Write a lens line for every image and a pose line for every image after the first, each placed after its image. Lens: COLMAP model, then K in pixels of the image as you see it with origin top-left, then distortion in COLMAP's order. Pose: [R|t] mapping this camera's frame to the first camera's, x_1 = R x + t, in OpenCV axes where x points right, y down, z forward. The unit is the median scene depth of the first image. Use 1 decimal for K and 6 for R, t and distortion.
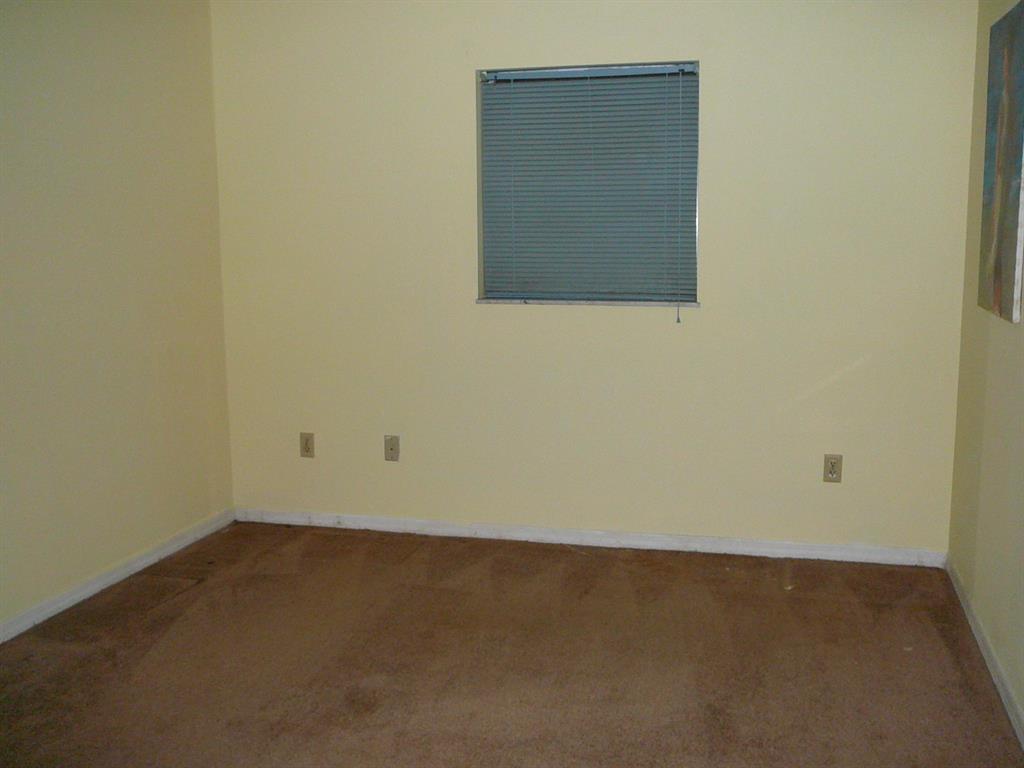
lens RADIAL K [[1052.3, 0, 513.0], [0, 1052.3, 382.7], [0, 0, 1]] dist [-0.052873, 0.000000]
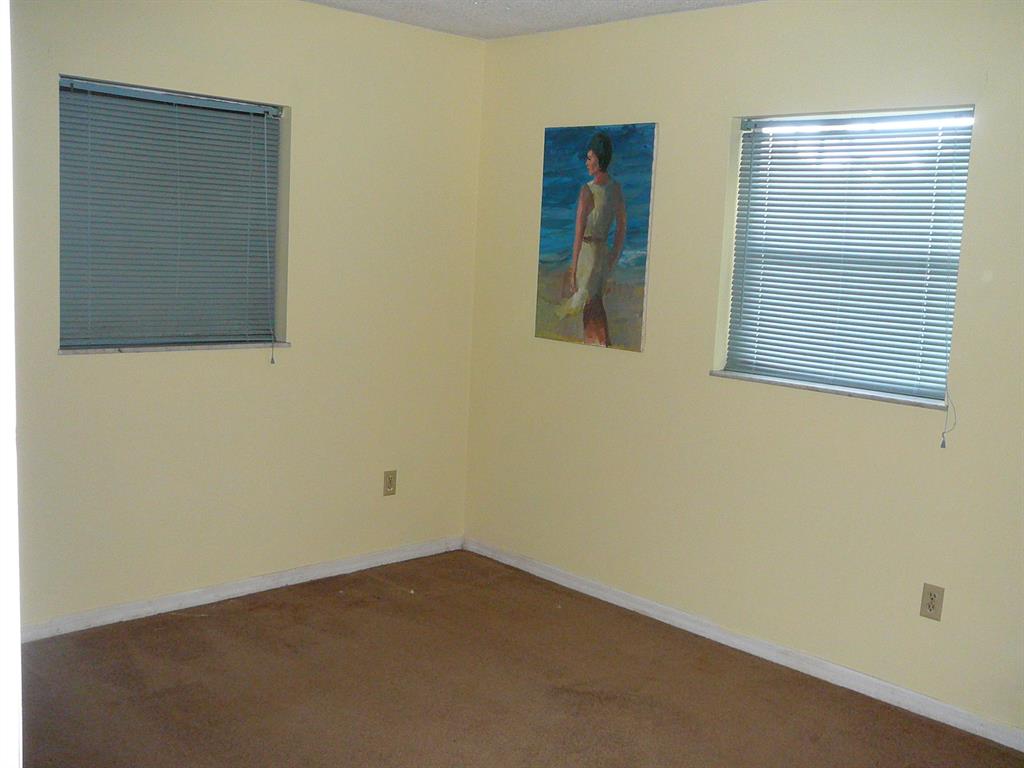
lens RADIAL K [[1052.3, 0, 513.0], [0, 1052.3, 385.3], [0, 0, 1]] dist [-0.052873, 0.000000]
pose [[0.507290, -0.077595, 0.858275, -0.585329], [0.081036, 0.995820, 0.042133, -0.059708], [-0.857957, 0.048178, 0.511458, 0.289058]]
